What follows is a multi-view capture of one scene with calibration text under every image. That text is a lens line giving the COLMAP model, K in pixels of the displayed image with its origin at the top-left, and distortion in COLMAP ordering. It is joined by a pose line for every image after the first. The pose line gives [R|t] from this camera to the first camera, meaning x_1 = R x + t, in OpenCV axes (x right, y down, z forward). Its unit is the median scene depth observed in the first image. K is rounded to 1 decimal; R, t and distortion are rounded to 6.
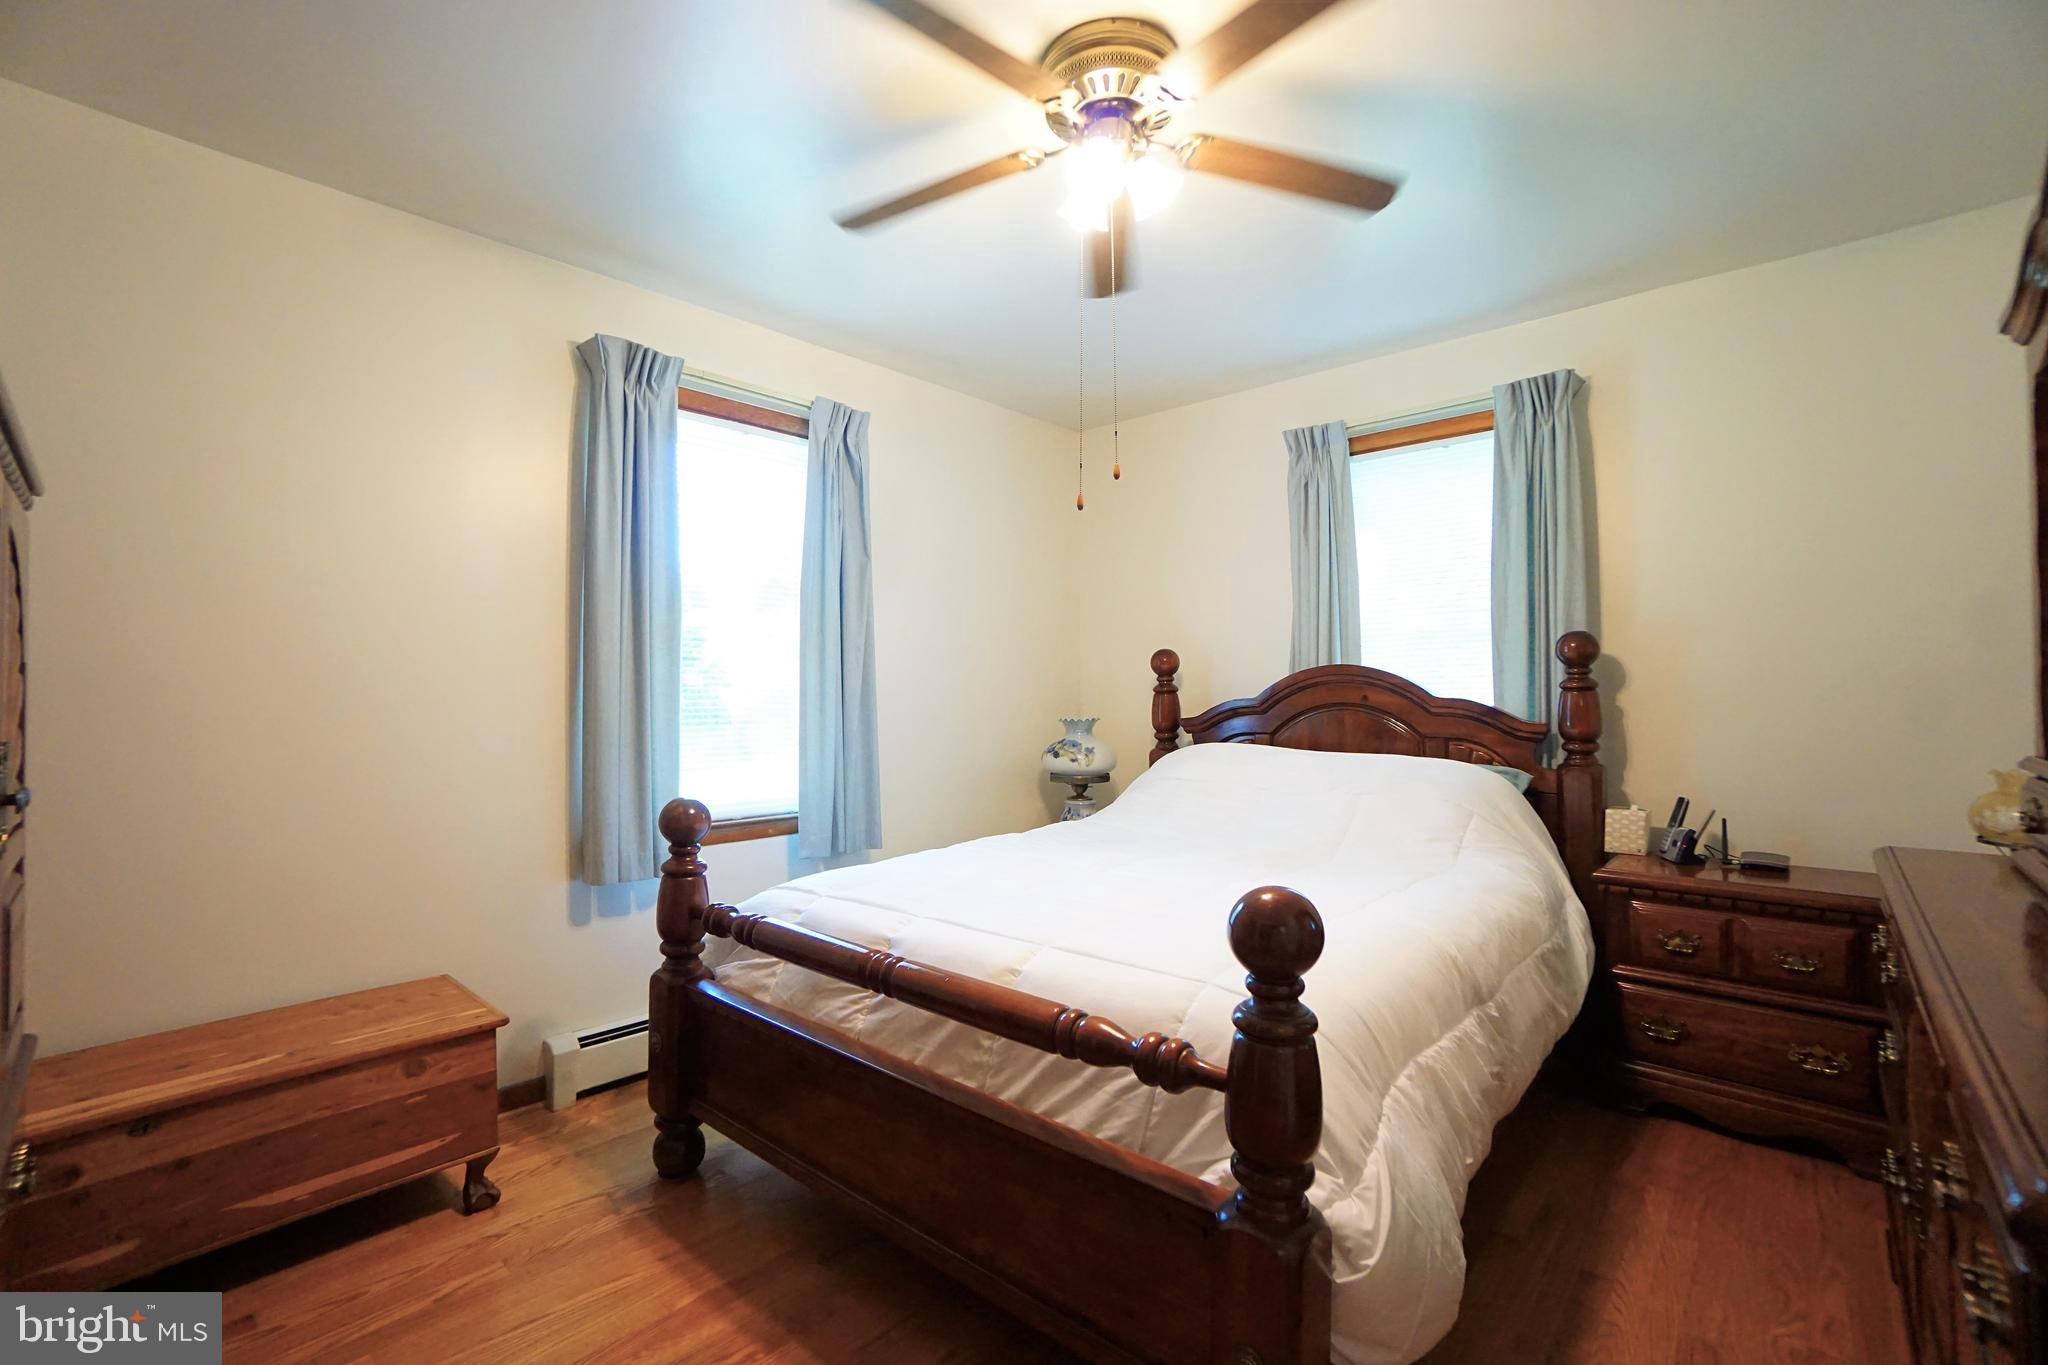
lens RADIAL K [[907.3, 0, 1016.9], [0, 907.3, 680.6], [0, 0, 1]] dist [-0.057417, 0.019373]
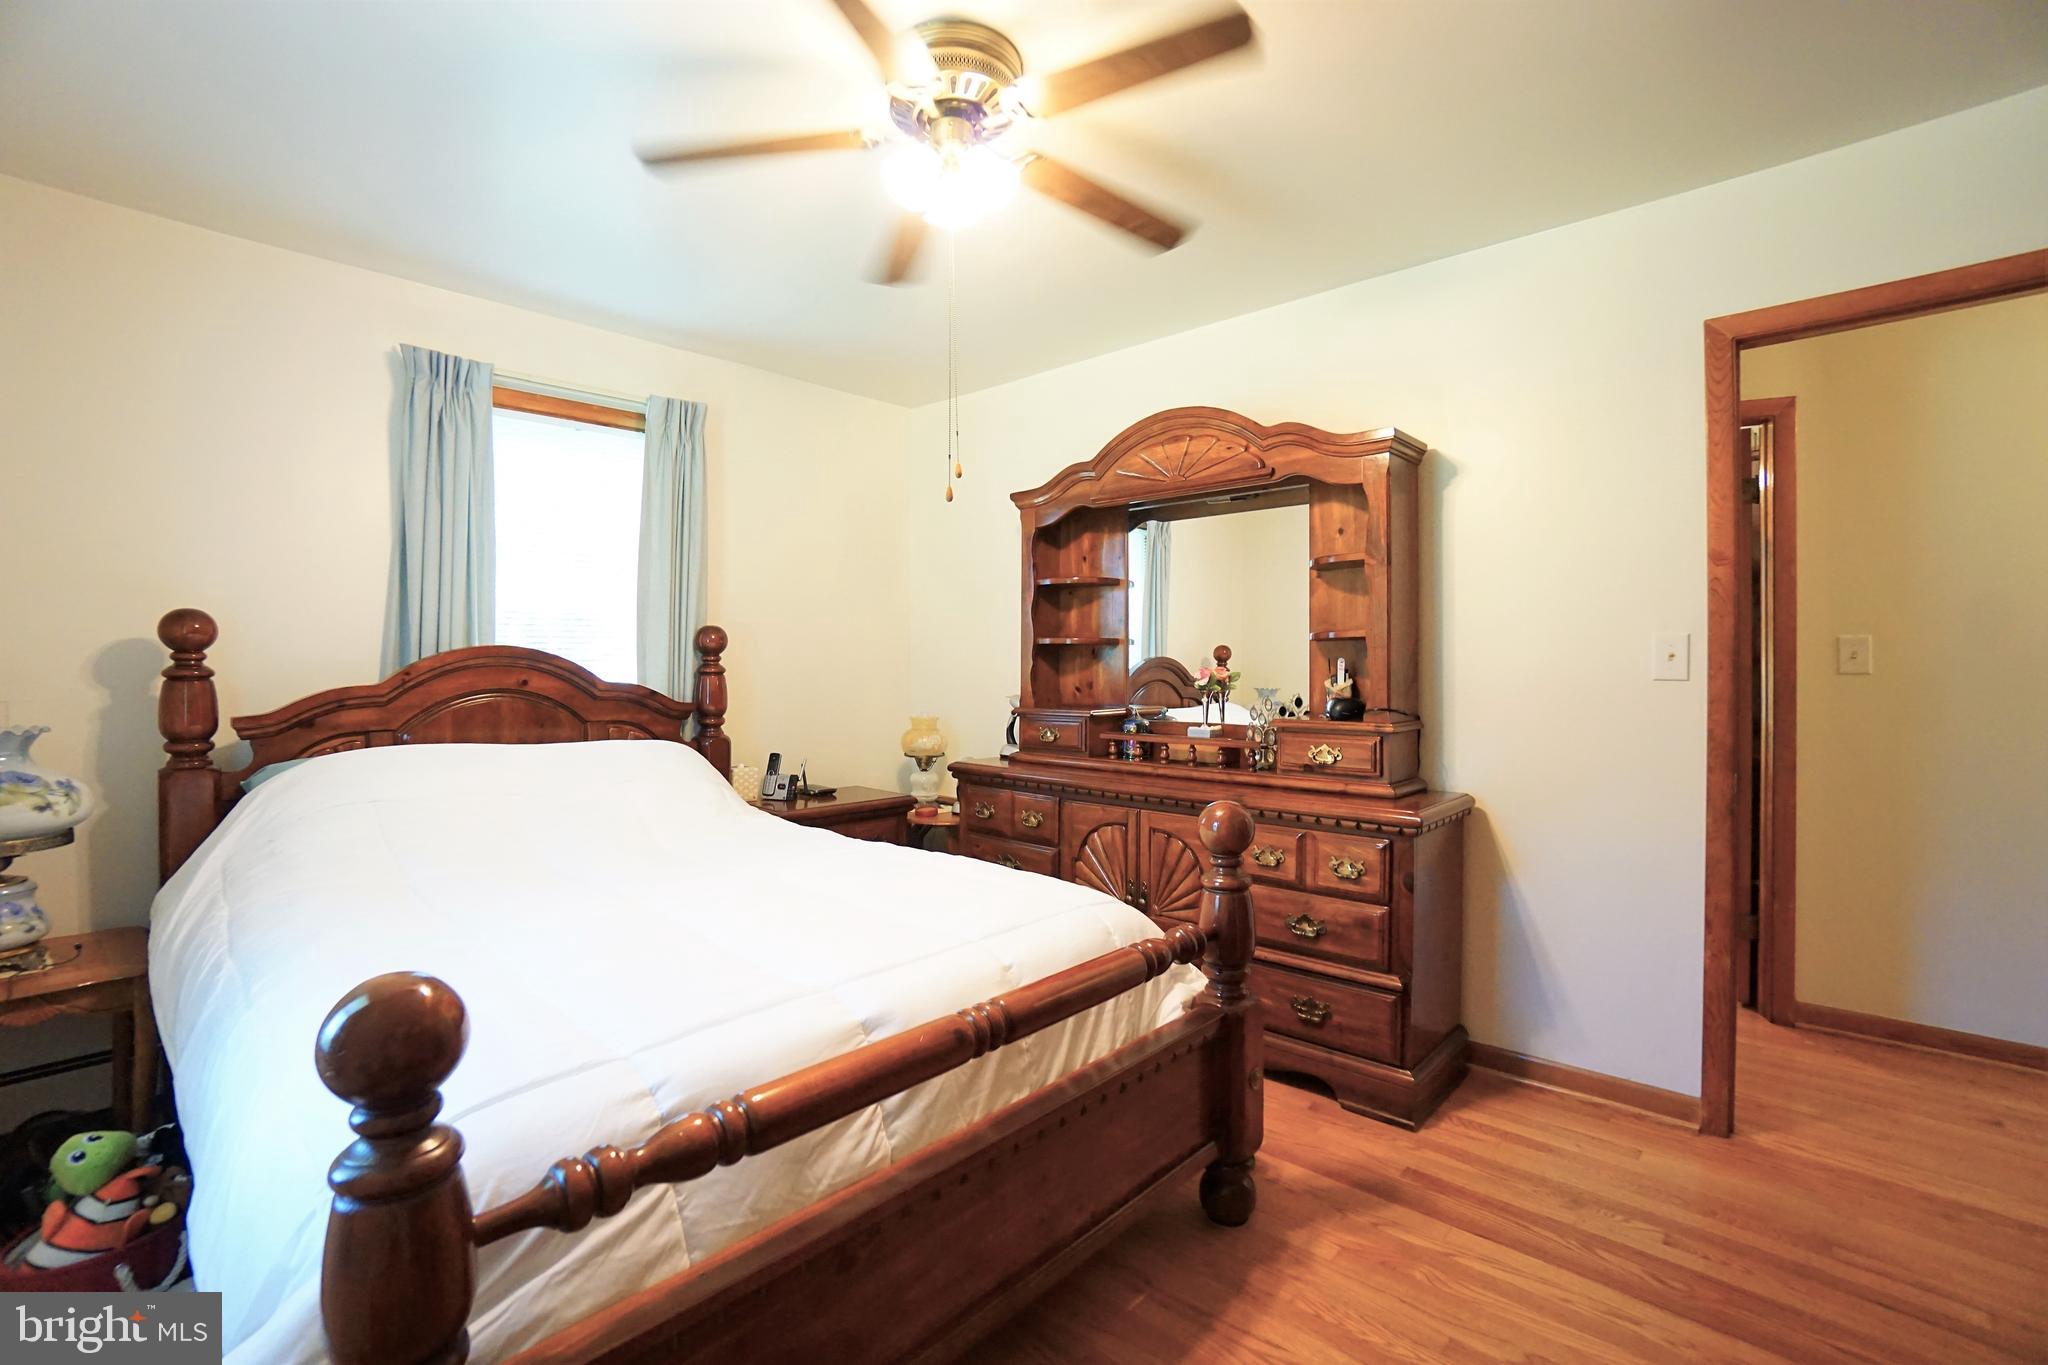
lens RADIAL K [[907.3, 0, 1018.1], [0, 907.3, 651.4], [0, 0, 1]] dist [-0.057417, 0.019373]
pose [[0.014259, 0.014089, 0.999799, -0.644117], [-0.020235, 0.999700, -0.013799, -0.012877], [-0.999694, -0.020035, 0.014540, 0.621648]]
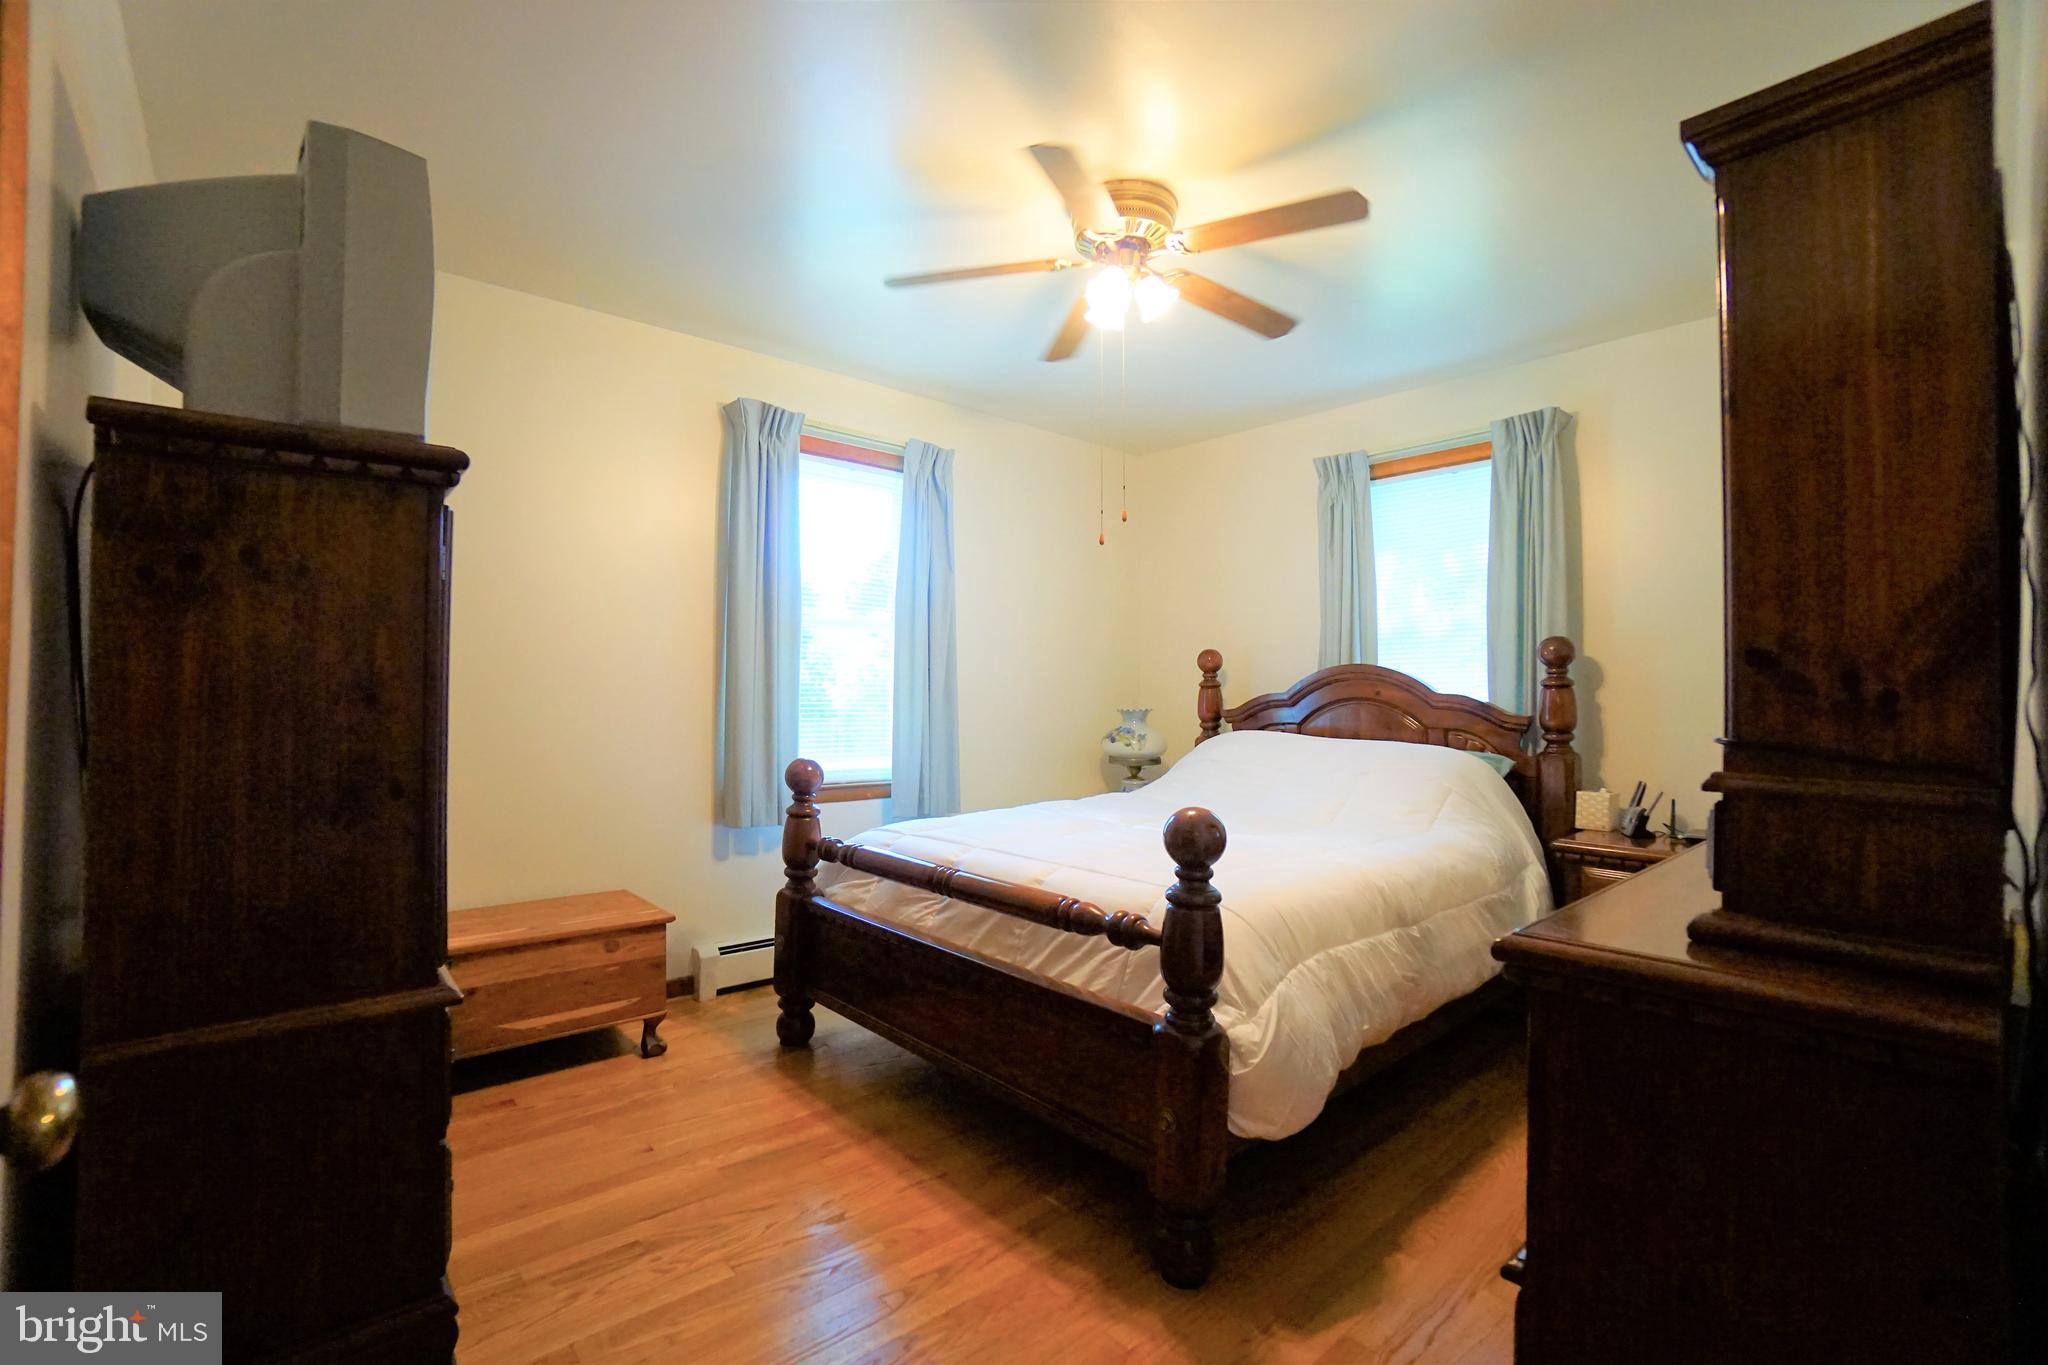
lens RADIAL K [[907.3, 0, 1022.3], [0, 907.3, 683.6], [0, 0, 1]] dist [-0.057417, 0.019373]
pose [[0.994495, 0.012862, -0.103996, 0.070529], [-0.012461, 0.999912, 0.004502, 0.009738], [0.104044, -0.003182, 0.994568, -0.236657]]
